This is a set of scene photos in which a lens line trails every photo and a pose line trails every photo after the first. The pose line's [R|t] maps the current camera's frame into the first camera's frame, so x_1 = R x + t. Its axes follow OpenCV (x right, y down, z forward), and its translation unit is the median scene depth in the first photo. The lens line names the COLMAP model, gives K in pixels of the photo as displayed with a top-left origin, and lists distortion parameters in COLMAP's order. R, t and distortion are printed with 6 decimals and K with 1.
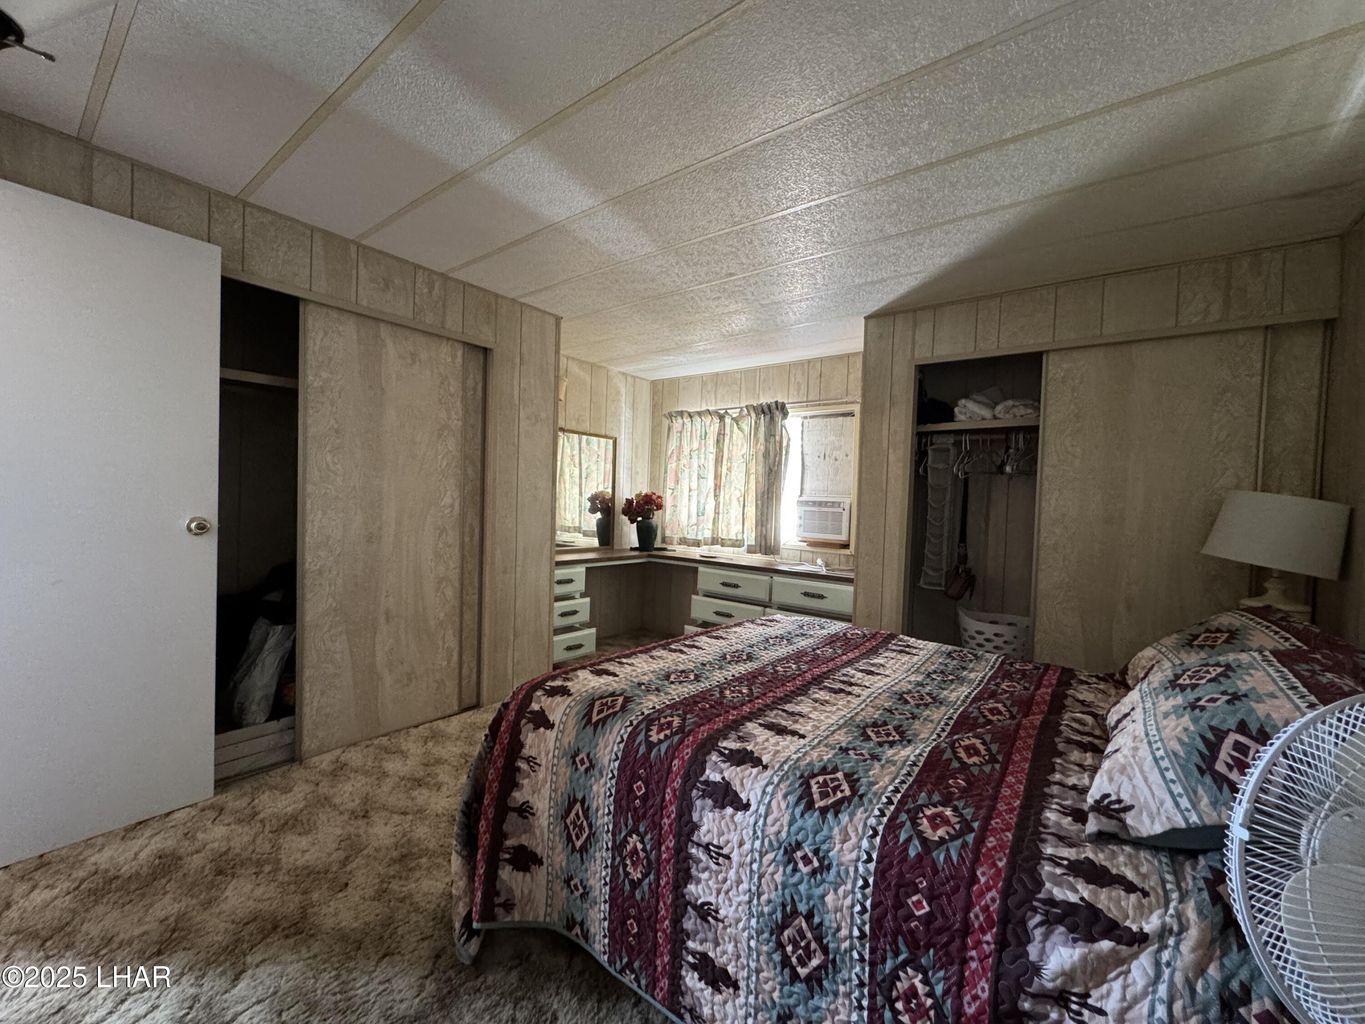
lens RADIAL K [[546.4, 0, 681.0], [0, 546.4, 511.8], [0, 0, 1]] dist [-0.000780, 0.000058]
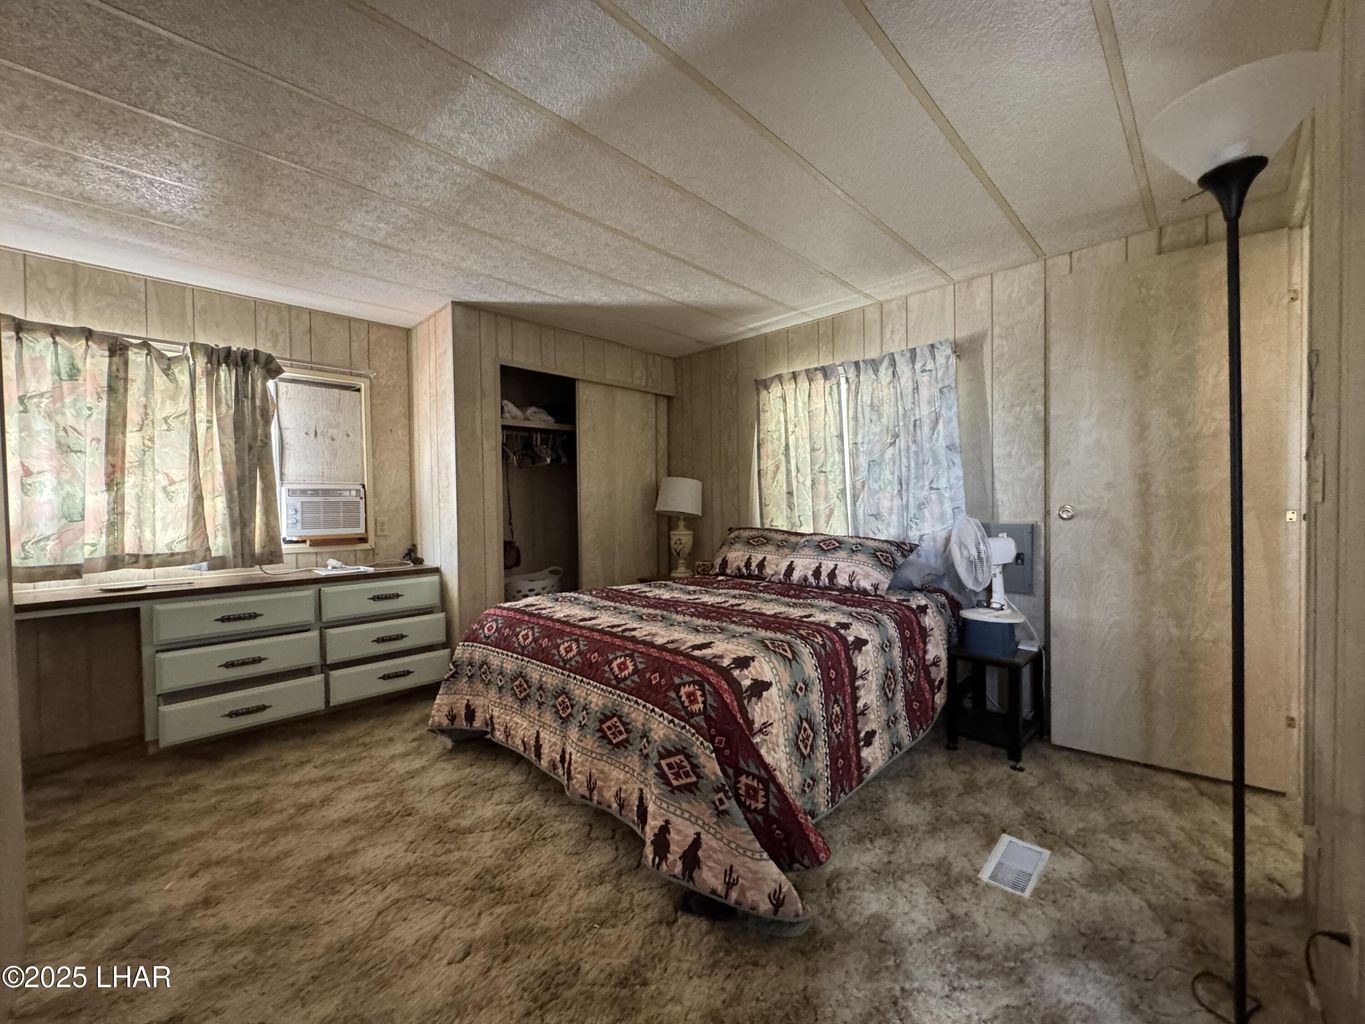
lens RADIAL K [[546.4, 0, 681.0], [0, 546.4, 511.8], [0, 0, 1]] dist [-0.000780, 0.000058]
pose [[0.120523, -0.055958, 0.991132, -0.495722], [0.038003, 0.997938, 0.051721, -0.007809], [-0.991983, 0.031433, 0.122402, 0.382668]]
